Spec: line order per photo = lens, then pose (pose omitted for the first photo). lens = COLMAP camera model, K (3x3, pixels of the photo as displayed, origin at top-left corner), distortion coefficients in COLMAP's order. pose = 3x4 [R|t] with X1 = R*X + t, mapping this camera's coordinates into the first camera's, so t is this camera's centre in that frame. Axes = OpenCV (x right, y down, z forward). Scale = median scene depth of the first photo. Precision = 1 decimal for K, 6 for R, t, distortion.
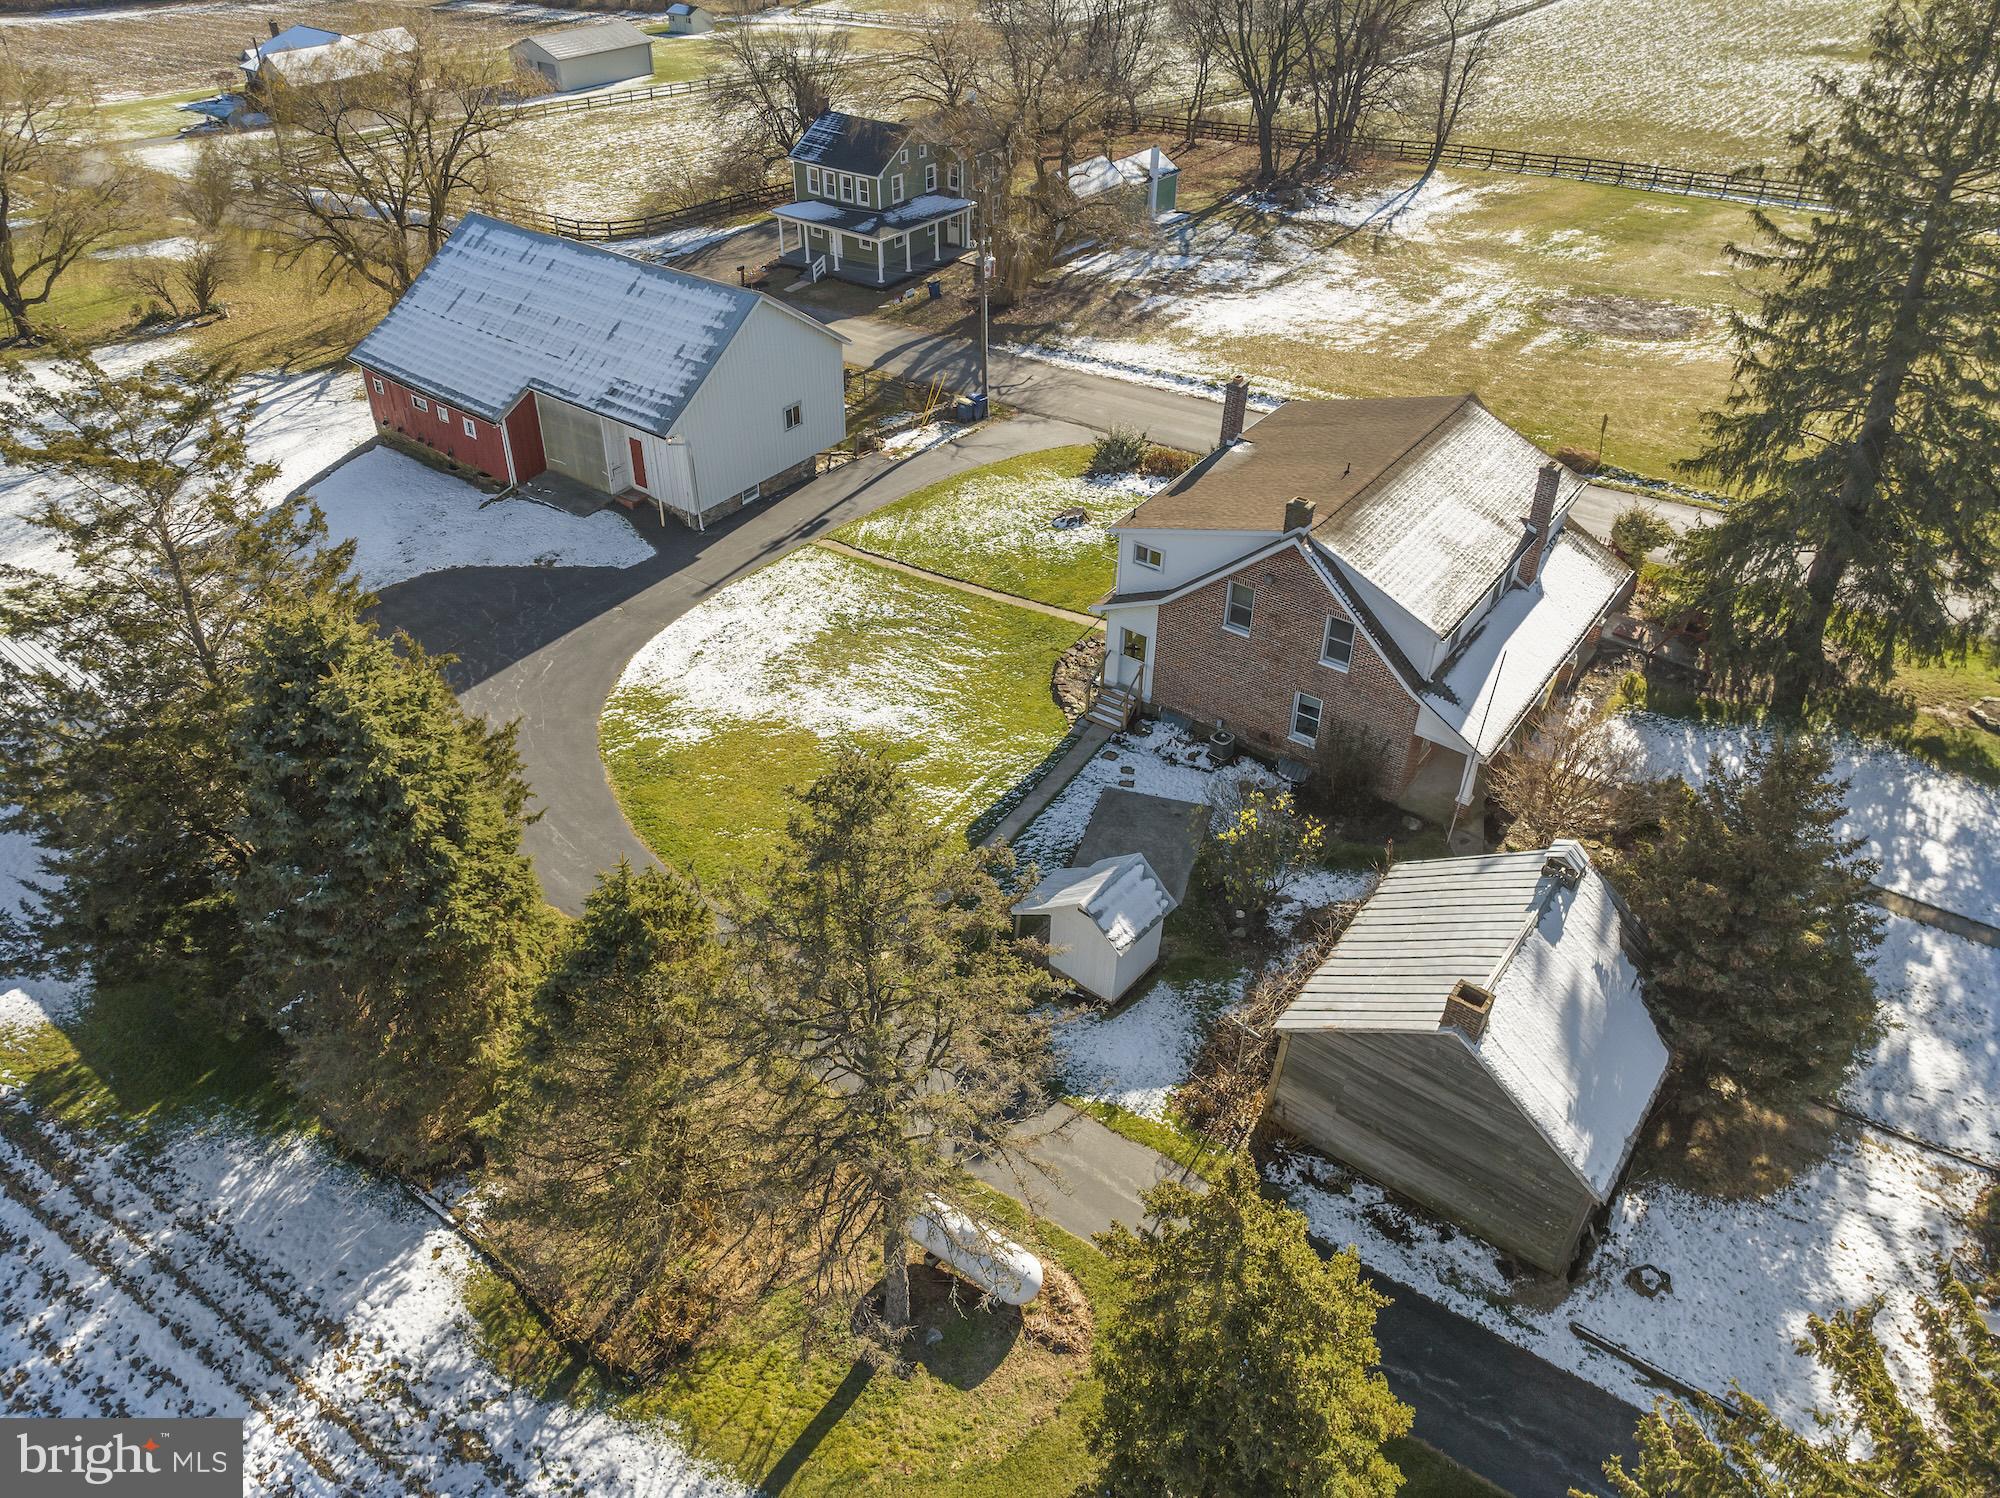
lens RADIAL K [[1413.4, 0, 1001.0], [0, 1413.4, 746.9], [0, 0, 1]] dist [-0.034419, 0.000187]
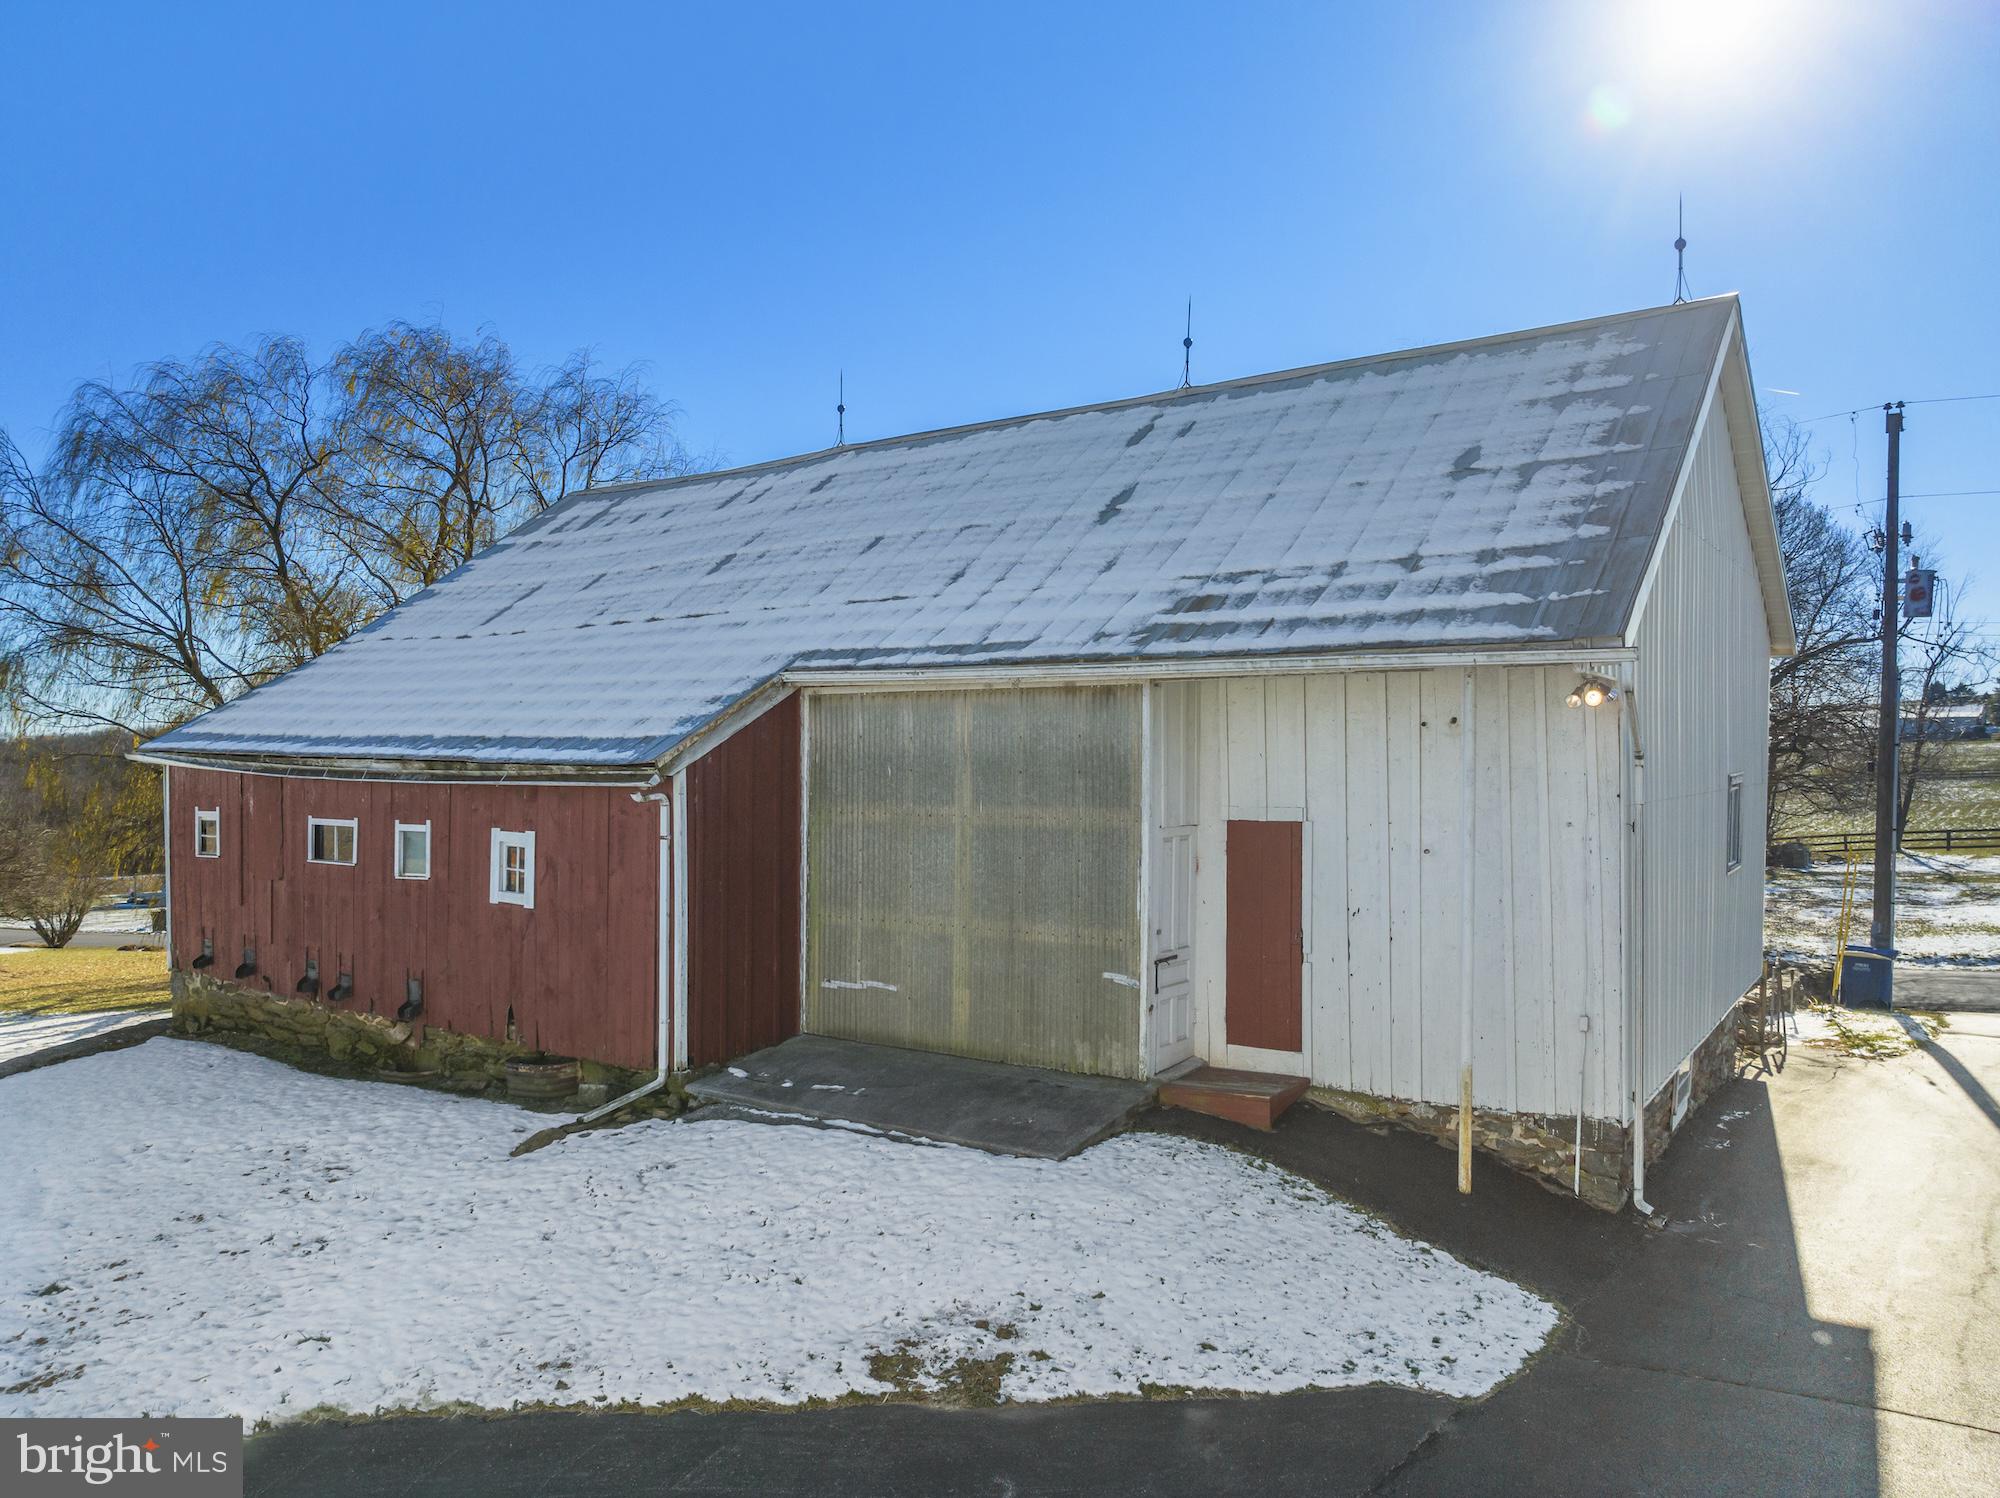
lens RADIAL K [[1413.4, 0, 999.9], [0, 1413.4, 749.9], [0, 0, 1]] dist [-0.034419, 0.000187]
pose [[0.999182, -0.017108, 0.036643, -0.308886], [0.035879, 0.793064, -0.608081, -0.090230], [-0.018658, 0.608898, 0.793029, 0.807854]]
